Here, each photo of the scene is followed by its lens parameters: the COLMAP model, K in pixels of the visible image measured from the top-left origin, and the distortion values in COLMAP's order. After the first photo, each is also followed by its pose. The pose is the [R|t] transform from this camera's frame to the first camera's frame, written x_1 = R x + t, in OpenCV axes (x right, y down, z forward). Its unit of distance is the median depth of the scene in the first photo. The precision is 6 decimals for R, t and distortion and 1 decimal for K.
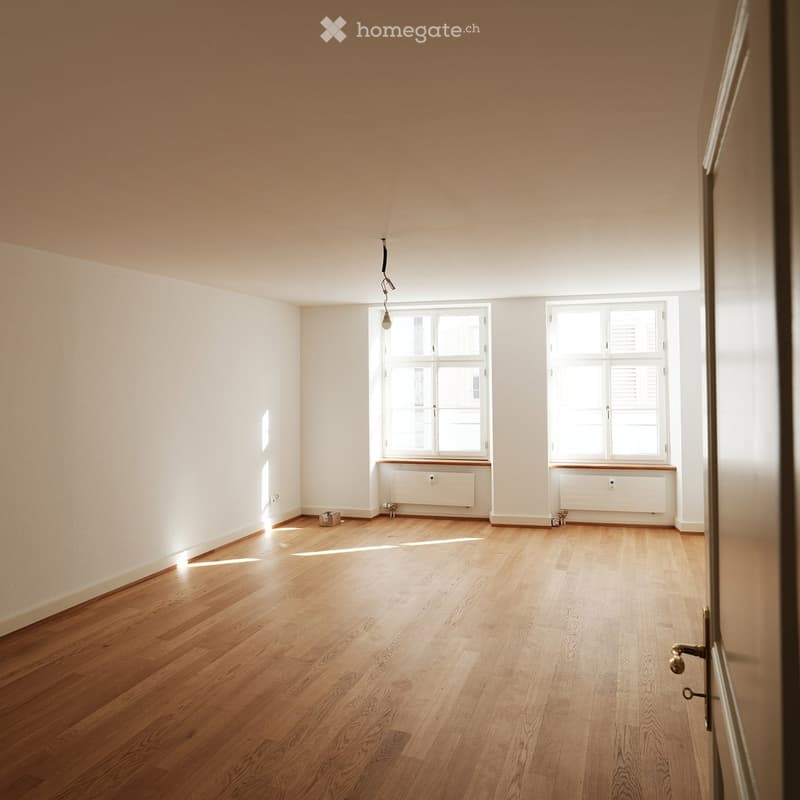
lens RADIAL K [[606.0, 0, 399.9], [0, 606.0, 377.1], [0, 0, 1]] dist [0.003778, -0.000358]
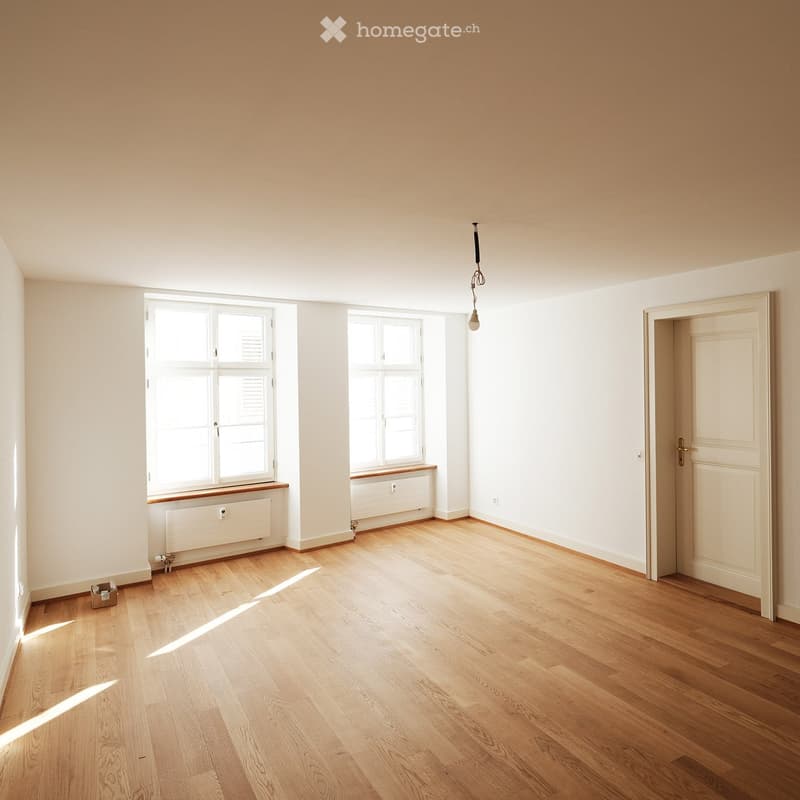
lens RADIAL K [[594.4, 0, 400.0], [0, 594.4, 400.0], [0, 0, 1]] dist [-0.000912, -0.002788]
pose [[0.635907, -0.020203, 0.771501, -0.424964], [0.002656, 0.999709, 0.023990, -0.002418], [-0.771761, -0.013206, 0.635776, 0.322095]]
